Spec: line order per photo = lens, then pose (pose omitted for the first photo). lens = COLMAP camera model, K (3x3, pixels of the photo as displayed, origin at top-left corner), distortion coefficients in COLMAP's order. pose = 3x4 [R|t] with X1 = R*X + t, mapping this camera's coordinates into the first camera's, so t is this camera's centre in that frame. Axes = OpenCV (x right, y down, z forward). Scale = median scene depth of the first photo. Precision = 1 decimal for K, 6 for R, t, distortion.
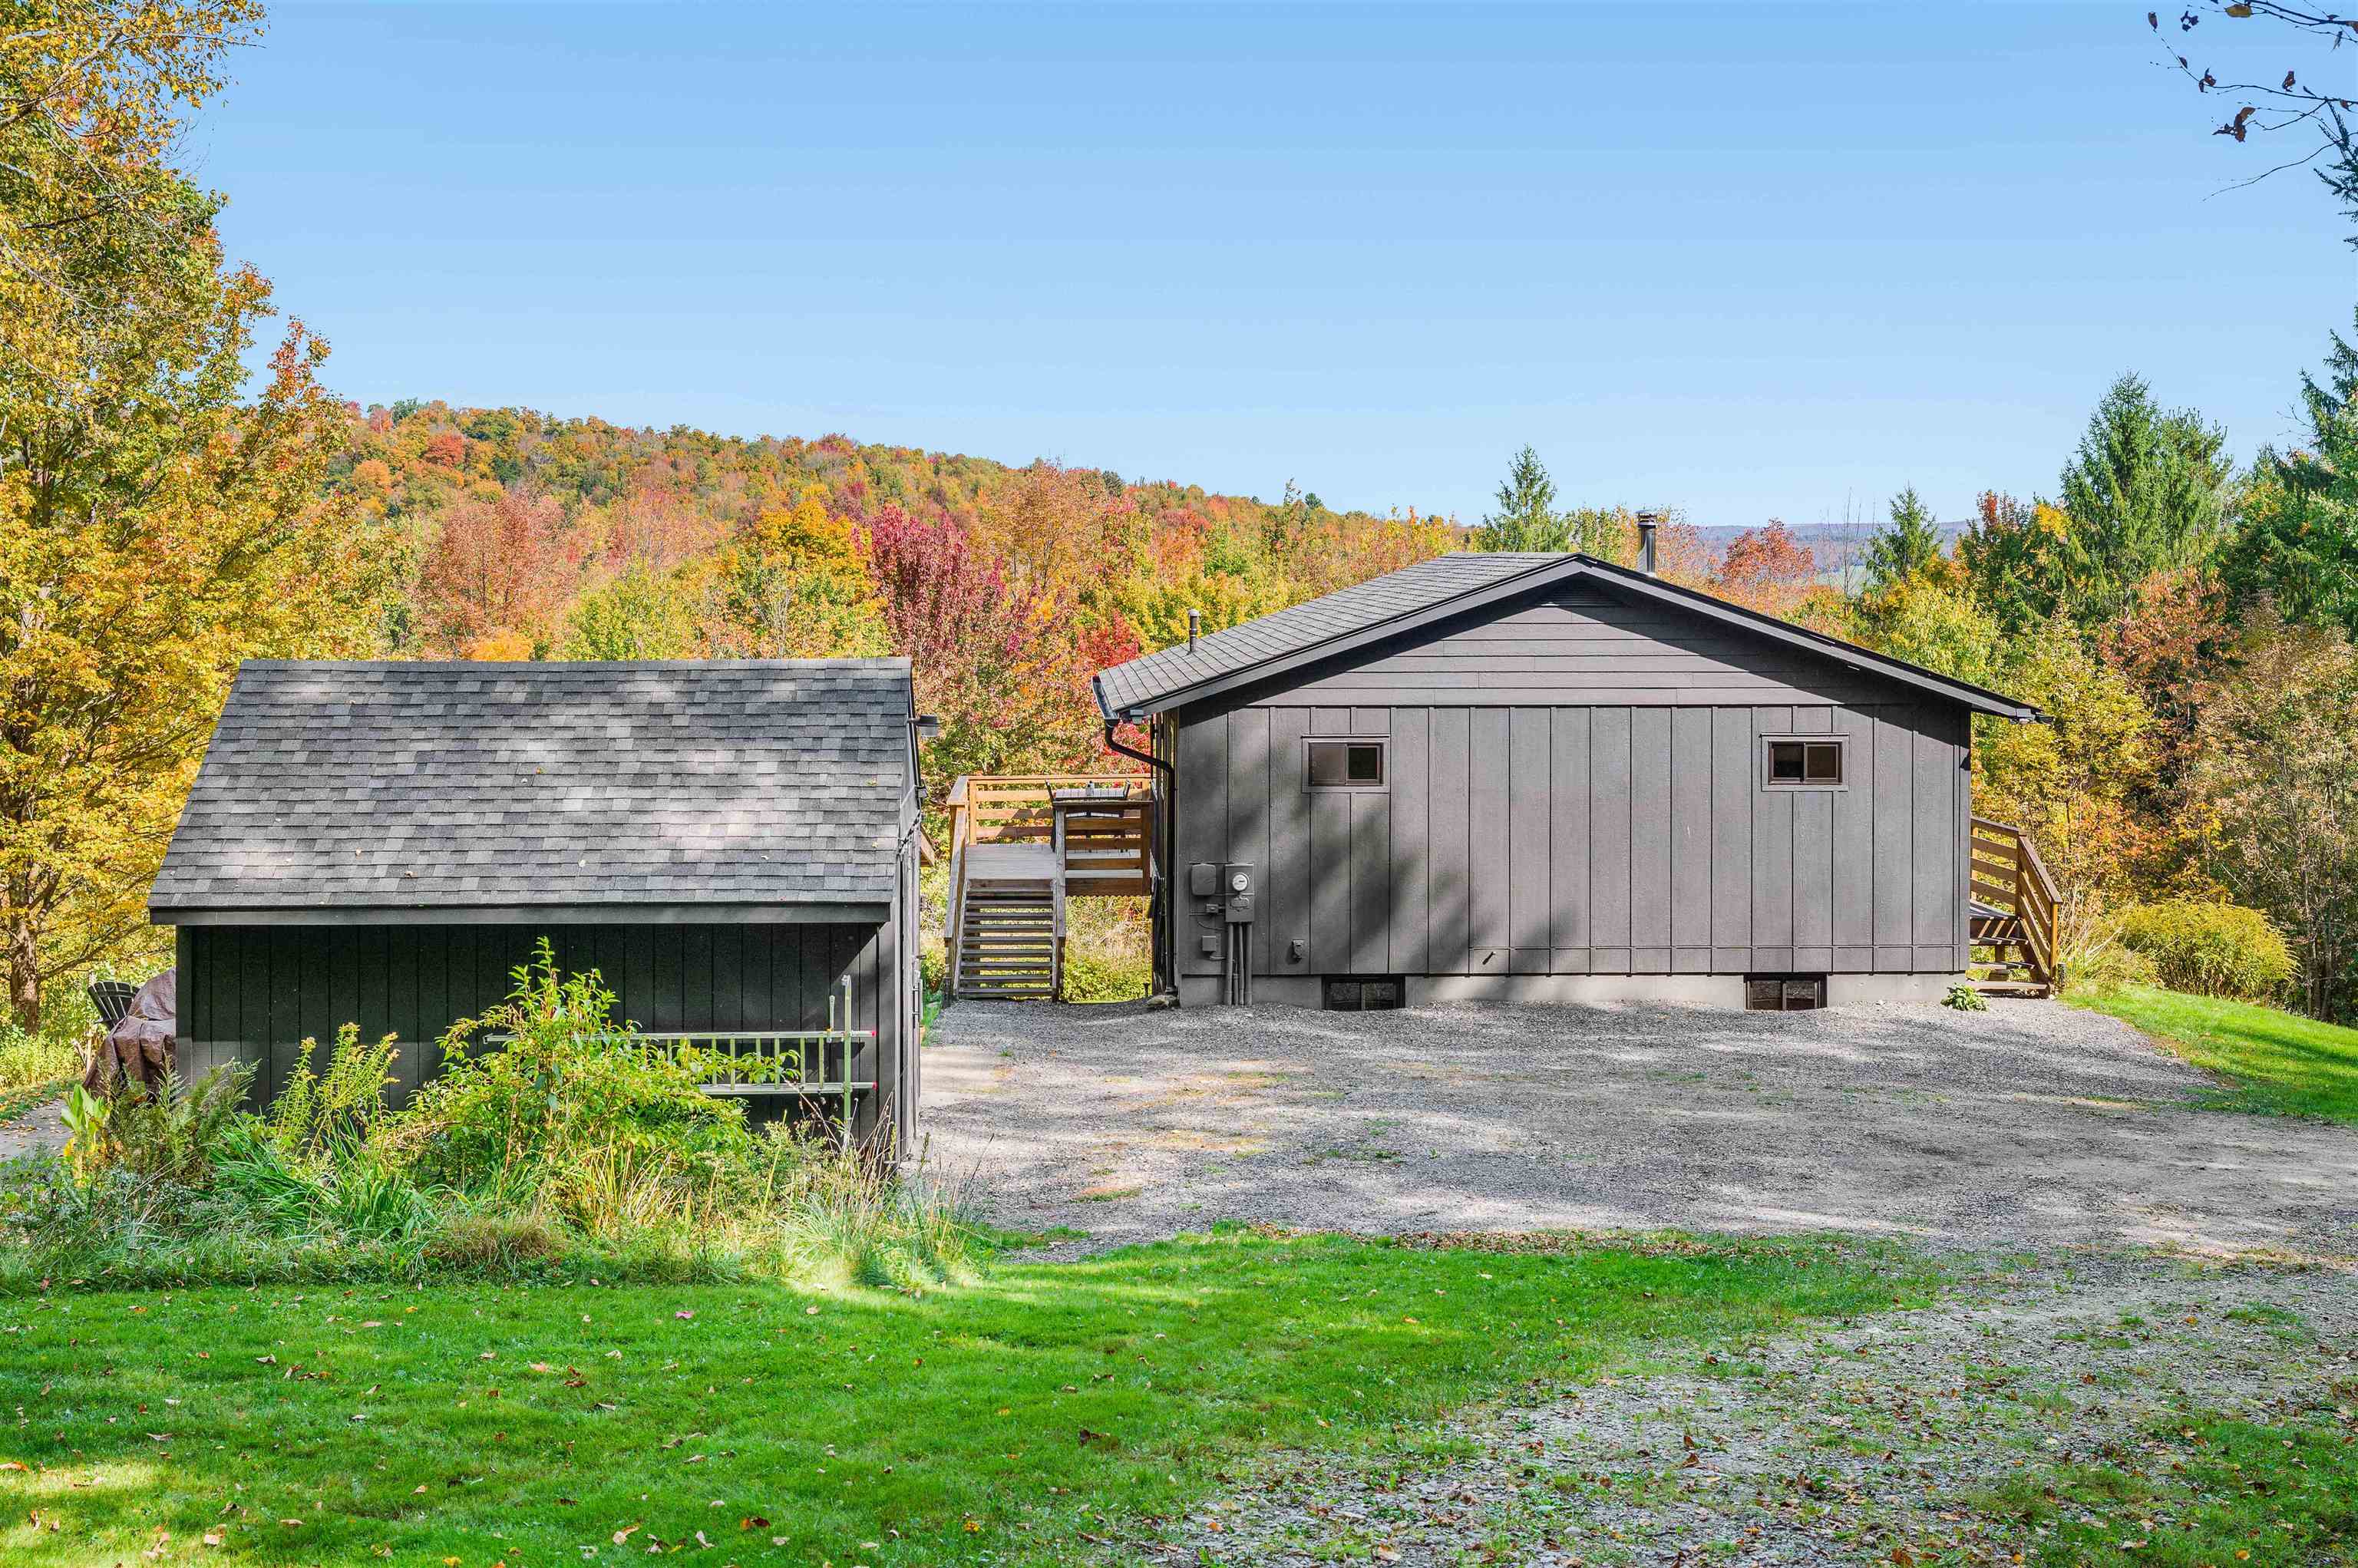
lens RADIAL K [[3013.5, 0, 1179.0], [0, 3013.5, 784.0], [0, 0, 1]] dist [0.080527, -0.016631]
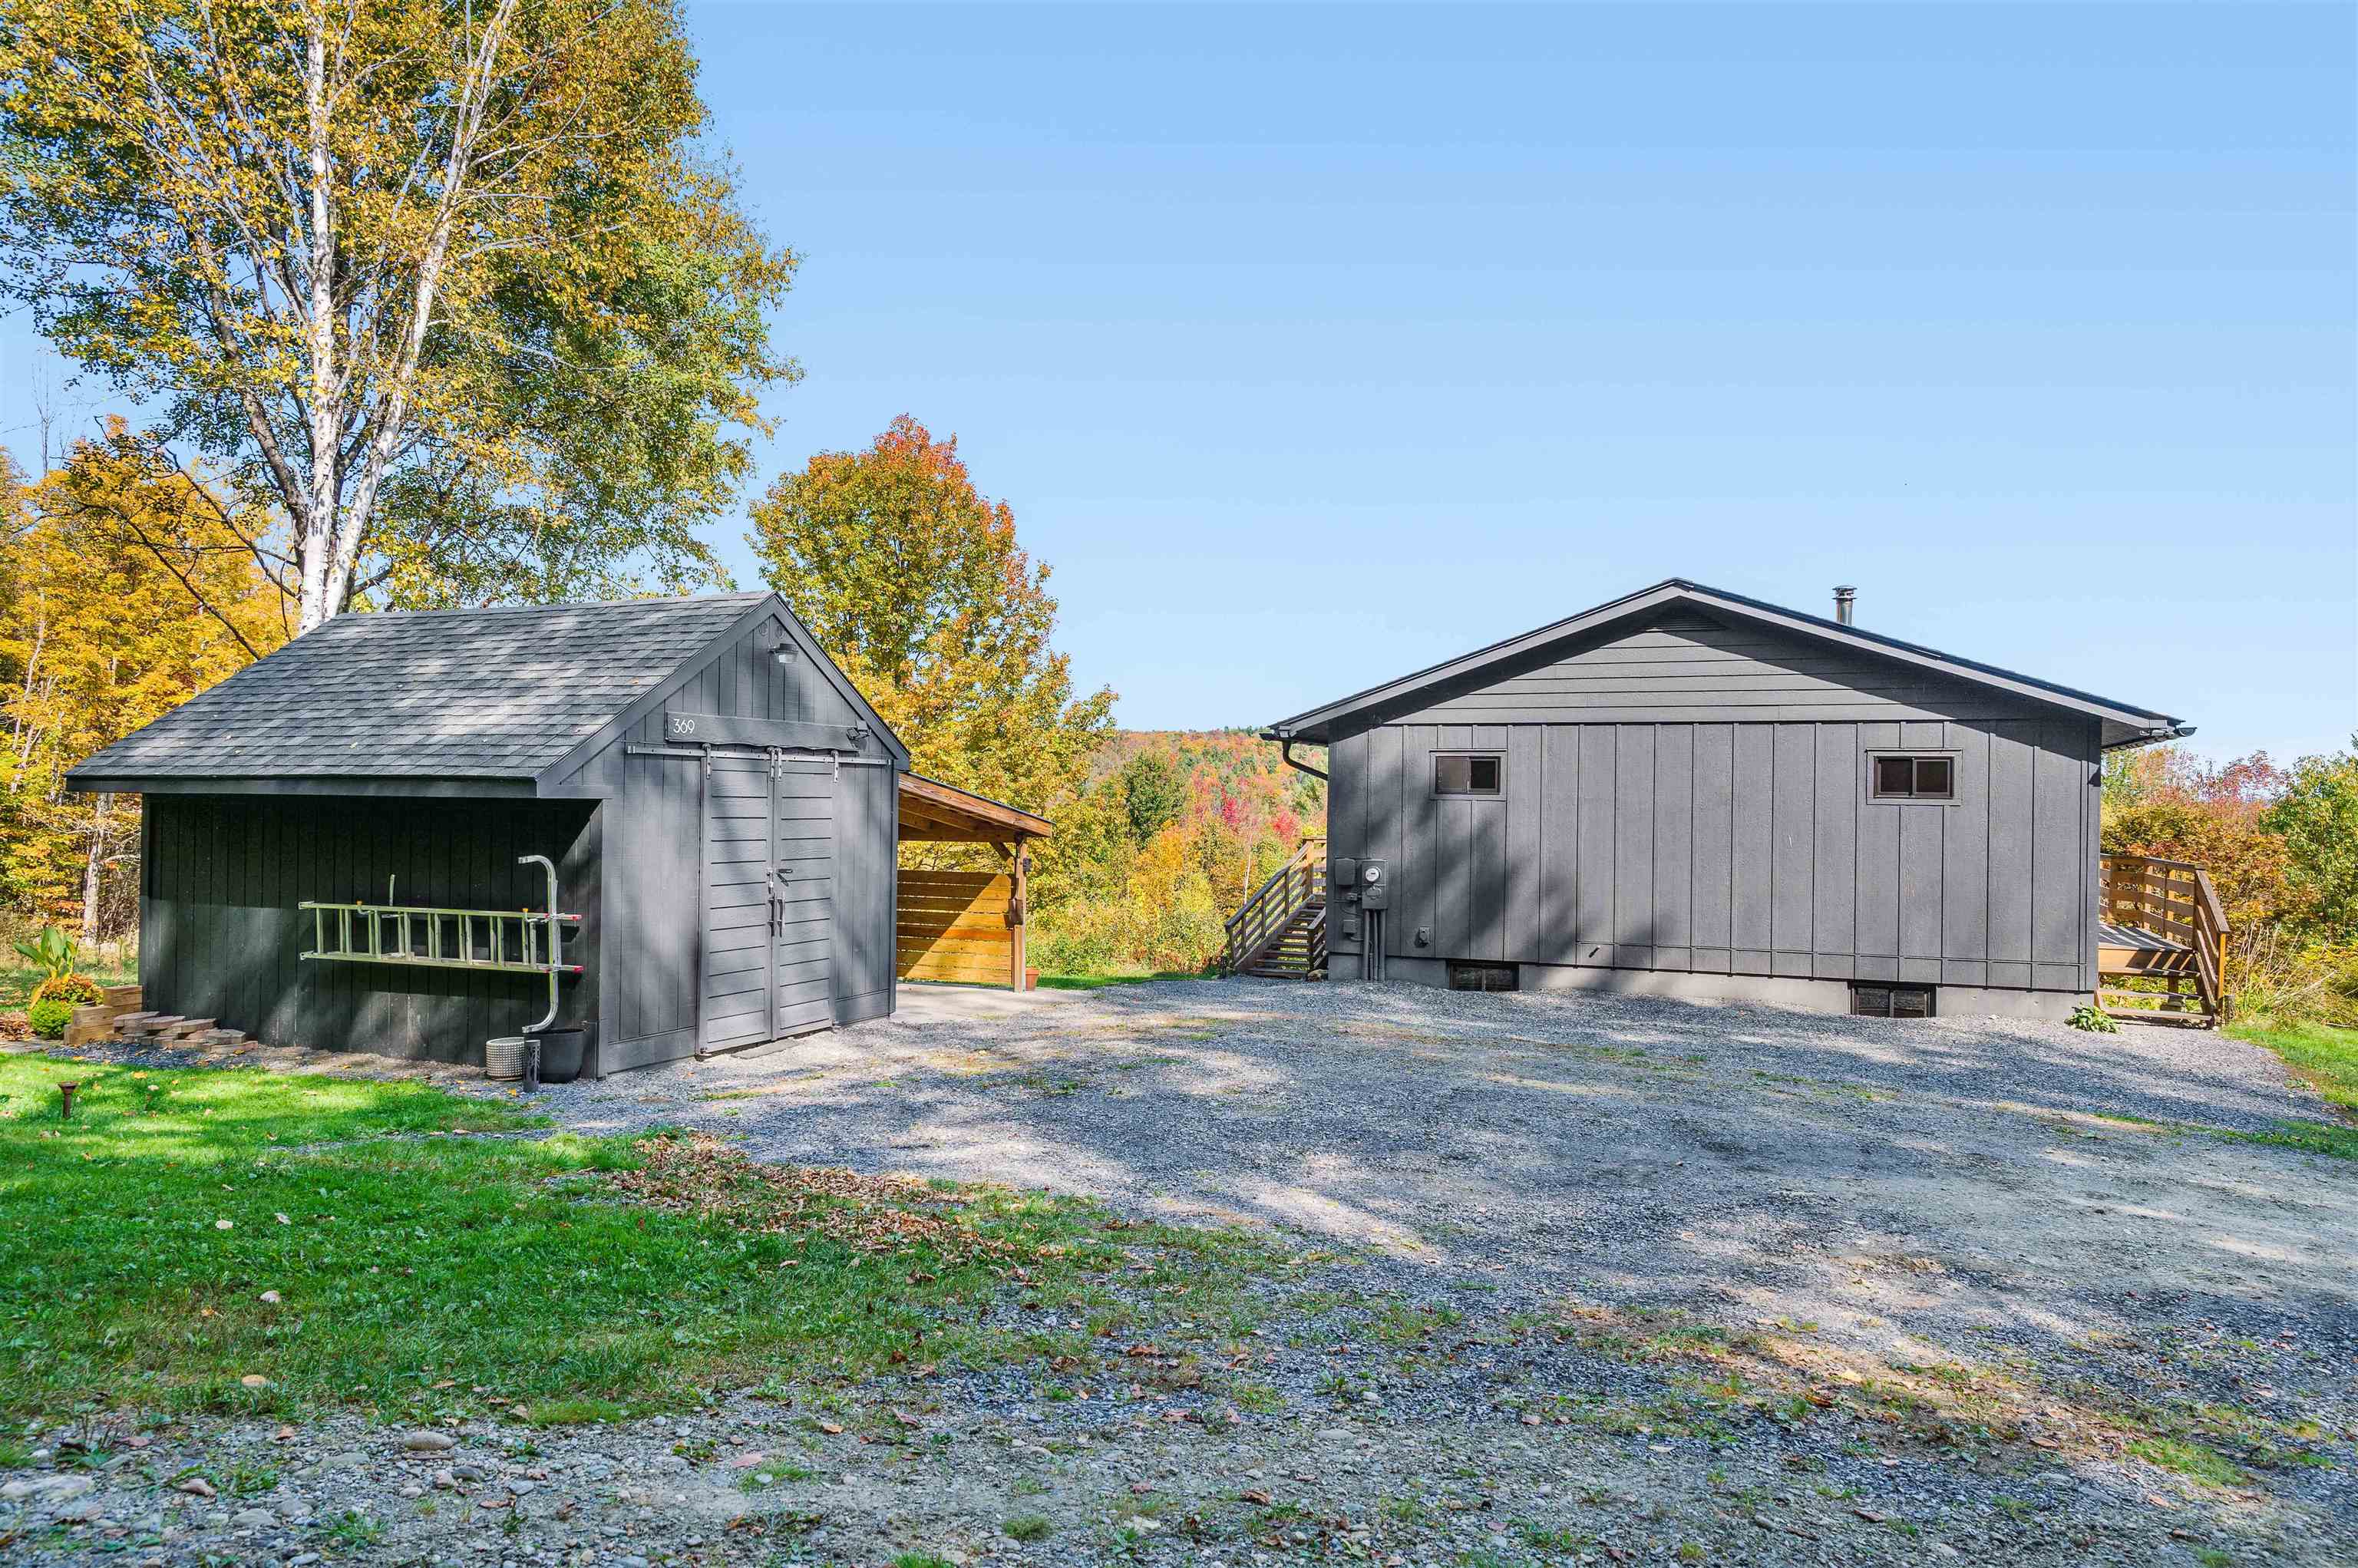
lens RADIAL K [[1538.6, 0, 1177.5], [0, 1538.6, 860.9], [0, 0, 1]] dist [-0.002969, 0.000538]
pose [[0.901312, 0.026759, -0.432343, 0.208895], [-0.043922, 0.998592, -0.029760, 0.047996], [0.430938, 0.045813, 0.901218, 0.424403]]
